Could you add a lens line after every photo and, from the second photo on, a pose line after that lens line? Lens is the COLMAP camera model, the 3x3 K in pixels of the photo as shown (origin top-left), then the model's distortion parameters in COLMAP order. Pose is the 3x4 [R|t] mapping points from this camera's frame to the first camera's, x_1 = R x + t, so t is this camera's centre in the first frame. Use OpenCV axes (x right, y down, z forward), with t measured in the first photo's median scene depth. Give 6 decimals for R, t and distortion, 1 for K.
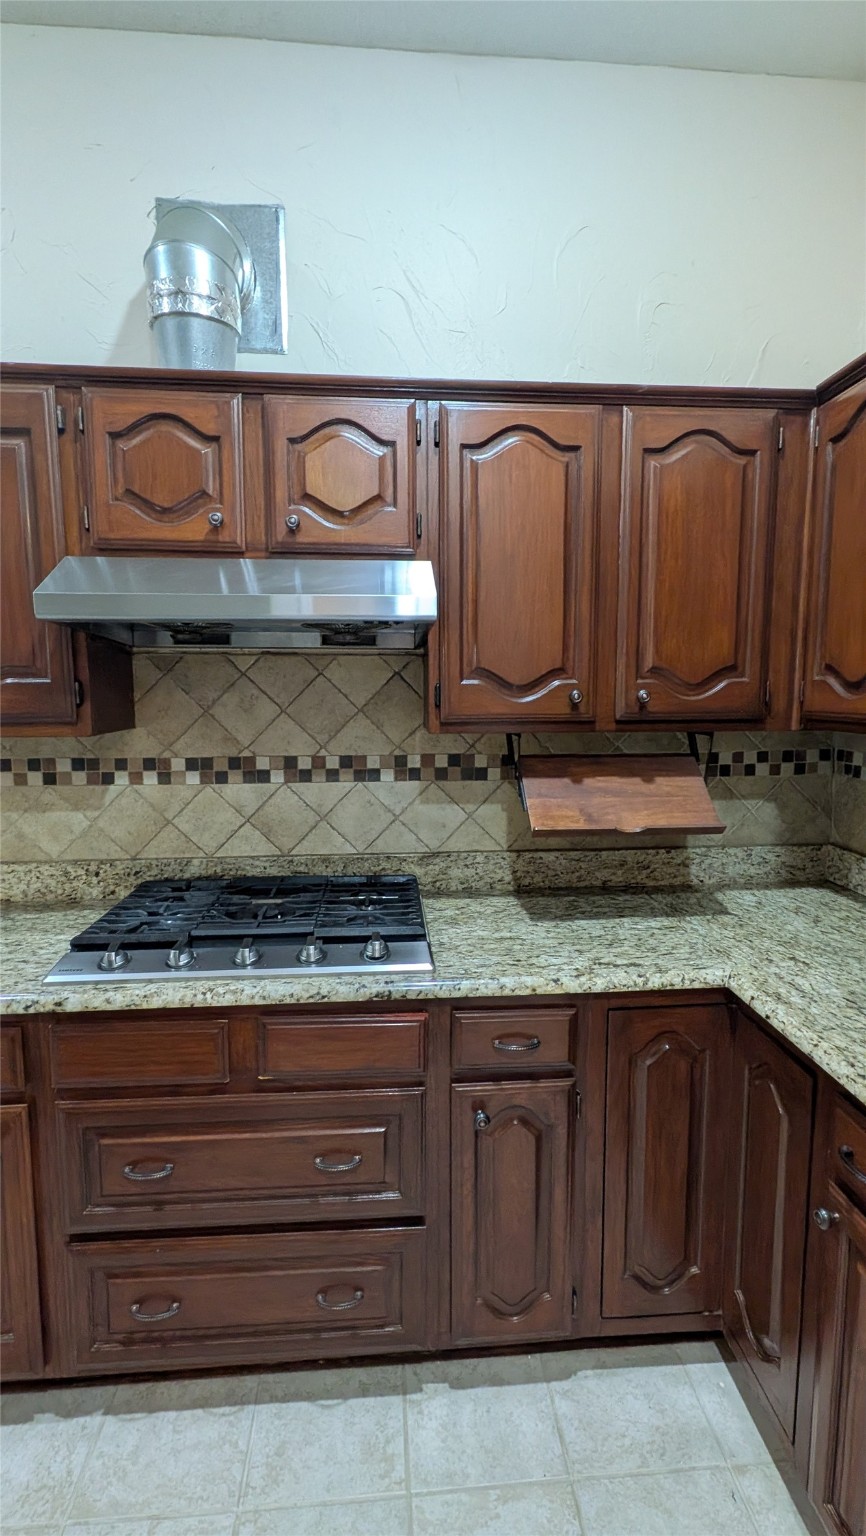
lens RADIAL K [[680.8, 0, 430.3], [0, 680.8, 766.0], [0, 0, 1]] dist [0.005654, 0.000293]
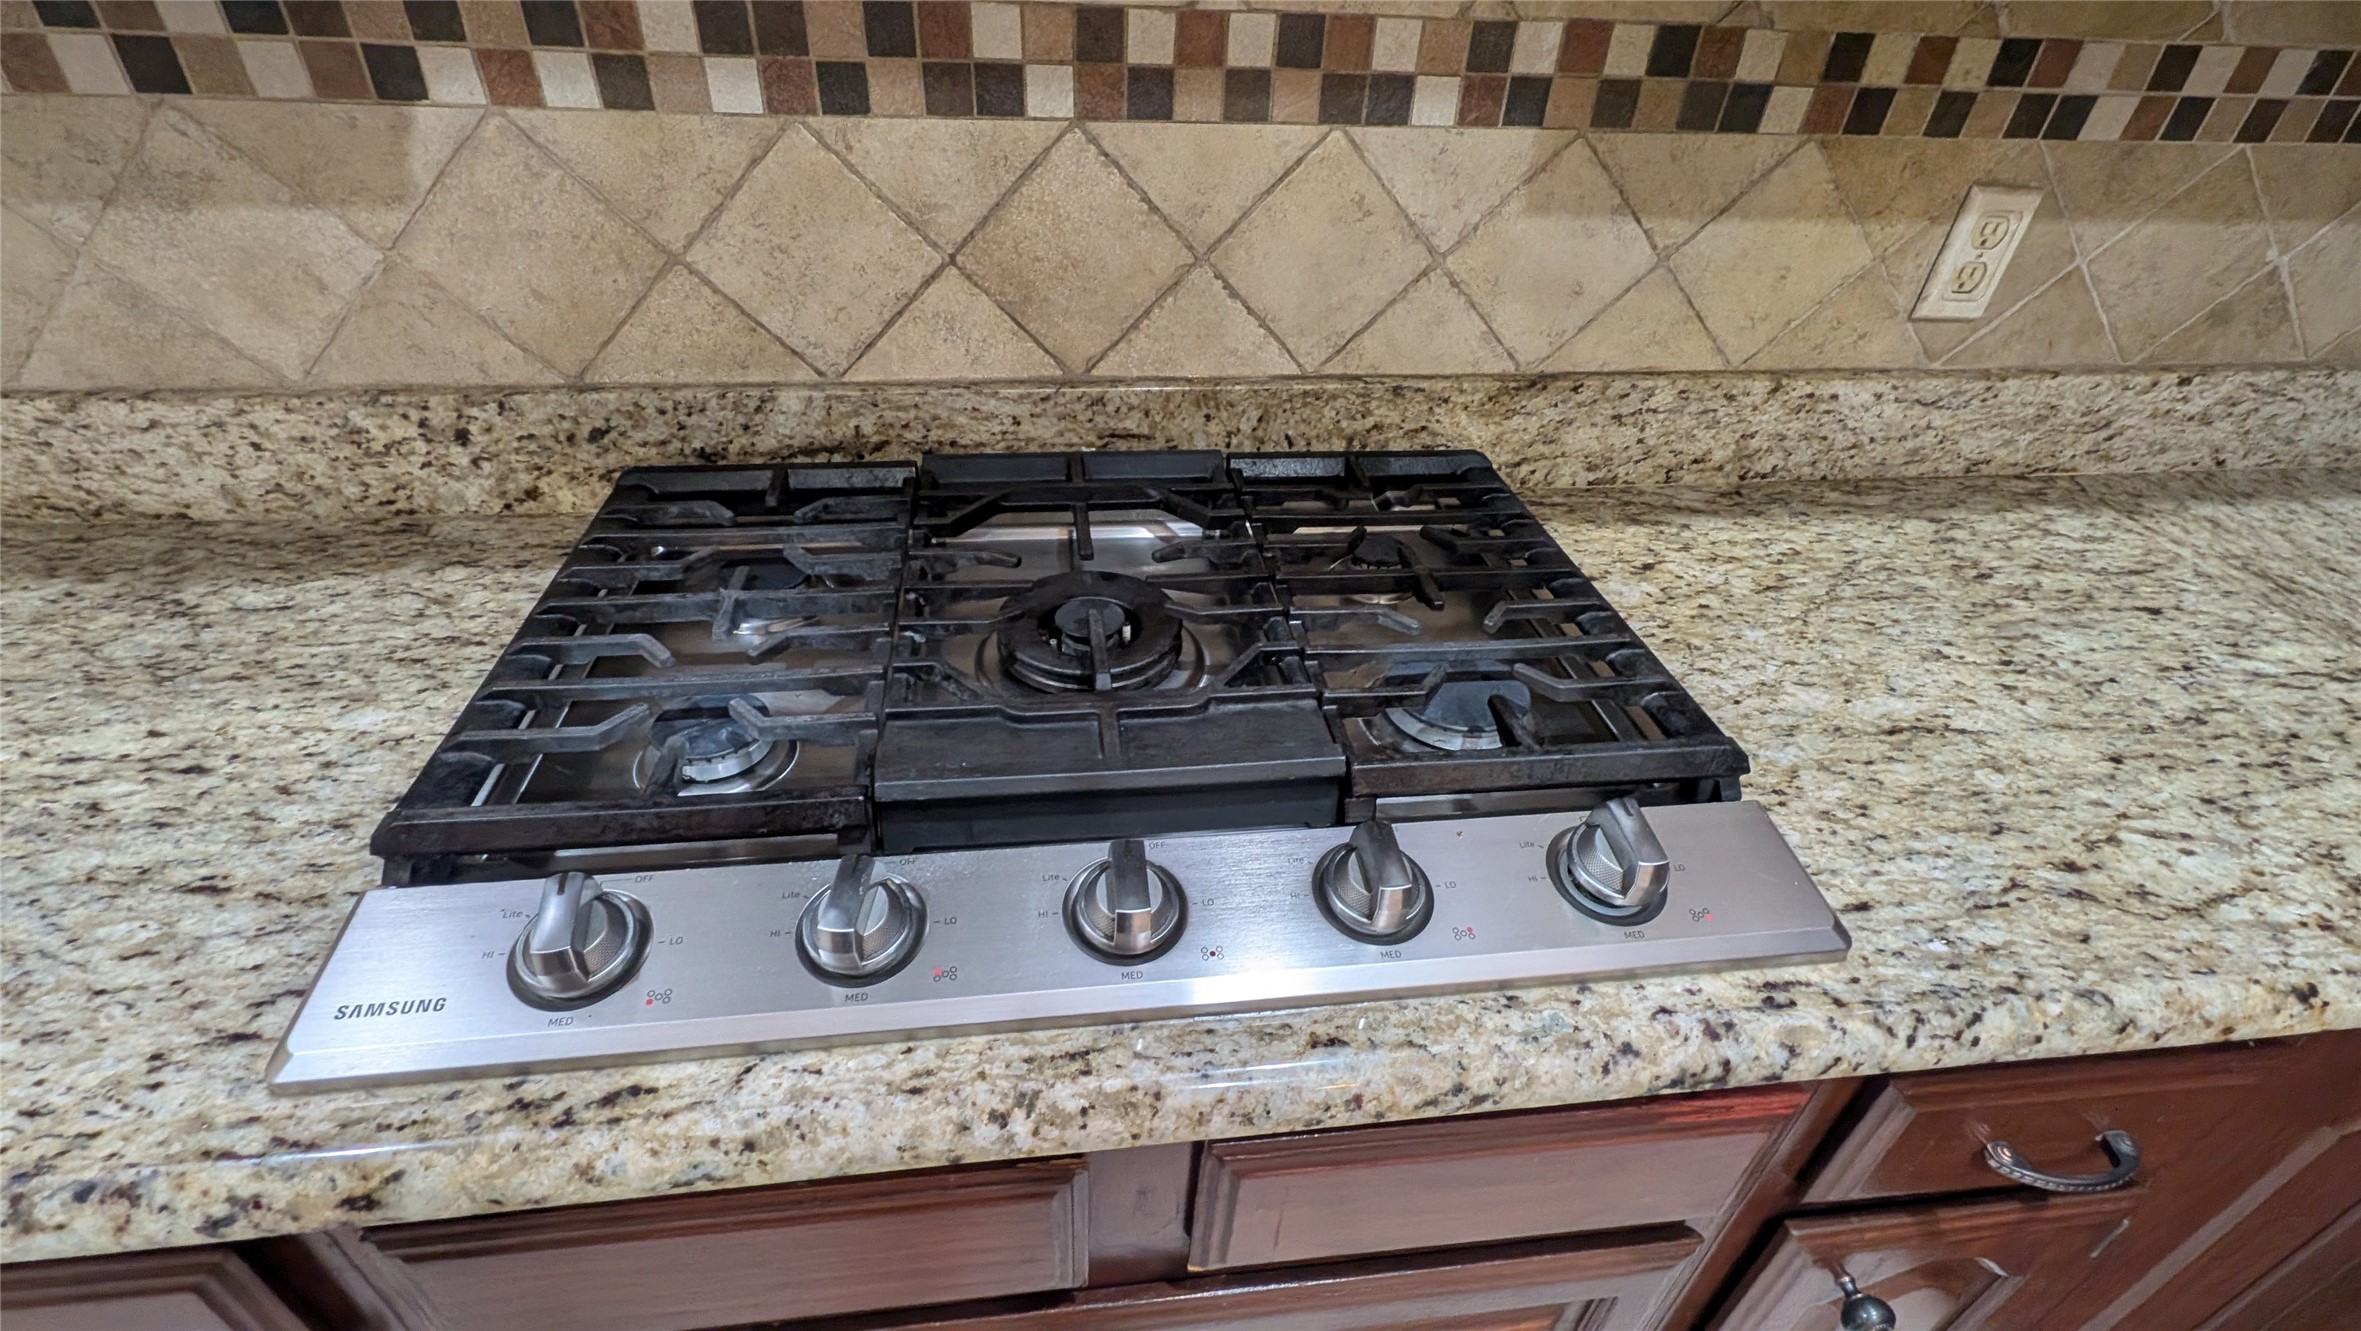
lens RADIAL K [[1046.5, 0, 1173.3], [0, 1046.5, 658.7], [0, 0, 1]] dist [0.005654, 0.000293]
pose [[0.997459, -0.000759, 0.071241, -0.207256], [-0.033549, 0.877137, 0.479068, 0.011694], [-0.062851, -0.480240, 0.874882, 0.524769]]
